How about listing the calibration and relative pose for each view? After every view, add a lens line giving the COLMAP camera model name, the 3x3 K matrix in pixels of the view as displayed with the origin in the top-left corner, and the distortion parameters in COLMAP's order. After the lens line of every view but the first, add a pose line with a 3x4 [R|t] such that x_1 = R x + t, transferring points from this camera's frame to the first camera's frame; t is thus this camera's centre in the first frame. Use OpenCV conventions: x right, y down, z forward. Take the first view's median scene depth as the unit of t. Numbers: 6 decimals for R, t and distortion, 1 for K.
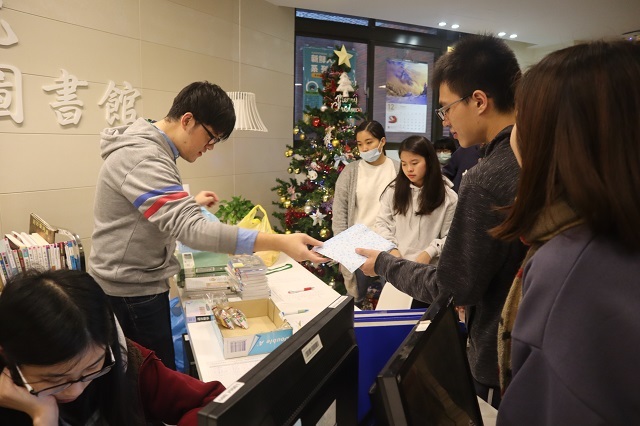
lens RADIAL K [[446.2, 0, 321.7], [0, 446.2, 209.5], [0, 0, 1]] dist [-0.105602, 0.062936]
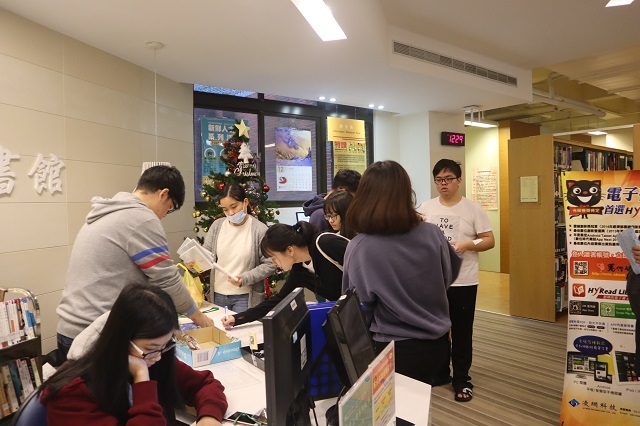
lens RADIAL K [[468.8, 0, 321.4], [0, 468.8, 210.3], [0, 0, 1]] dist [-0.101027, 0.070268]
pose [[0.964998, -0.039733, 0.259231, -0.078400], [0.072665, 0.990266, -0.118717, 0.026481], [-0.251991, 0.133398, 0.958491, -0.204520]]
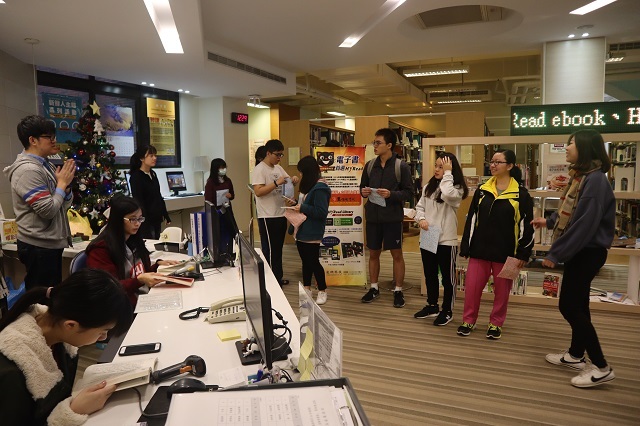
lens RADIAL K [[446.2, 0, 321.0], [0, 446.2, 208.6], [0, 0, 1]] dist [-0.105602, 0.062936]
pose [[0.725213, -0.095803, 0.681827, -0.445325], [0.126219, 0.991989, 0.005133, 0.087128], [-0.676856, 0.082337, 0.731496, -0.601152]]
